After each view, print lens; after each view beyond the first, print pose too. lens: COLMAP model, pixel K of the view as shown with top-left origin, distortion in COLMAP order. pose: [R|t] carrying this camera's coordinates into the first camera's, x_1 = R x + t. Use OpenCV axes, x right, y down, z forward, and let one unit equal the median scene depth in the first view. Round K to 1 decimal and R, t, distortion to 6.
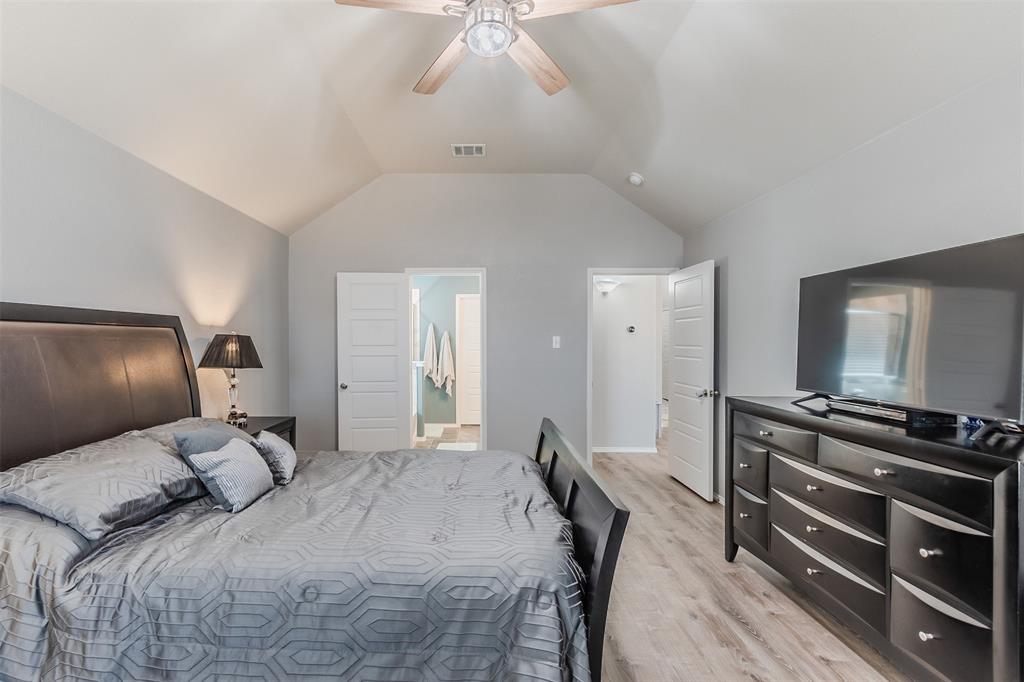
lens RADIAL K [[447.9, 0, 547.0], [0, 447.9, 347.2], [0, 0, 1]] dist [0.004347, -0.000692]
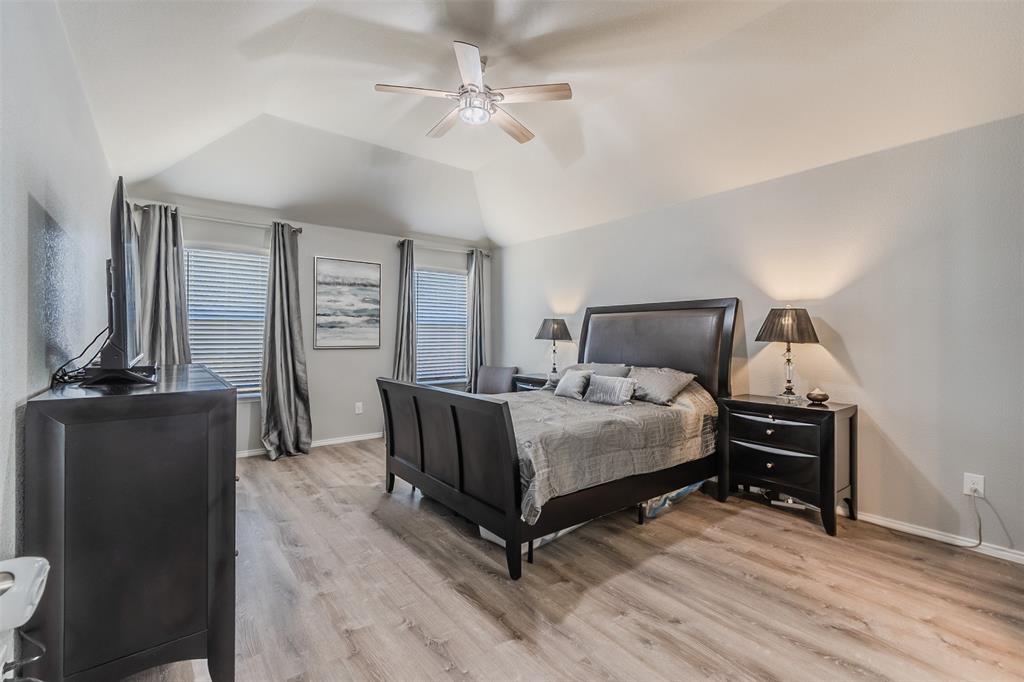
lens RADIAL K [[447.9, 0, 498.5], [0, 447.9, 336.8], [0, 0, 1]] dist [0.004347, -0.000692]
pose [[-0.786856, -0.005571, -0.617111, 0.453511], [-0.011586, 0.999916, 0.005746, 0.038234], [0.617028, 0.011671, -0.786855, 1.404706]]
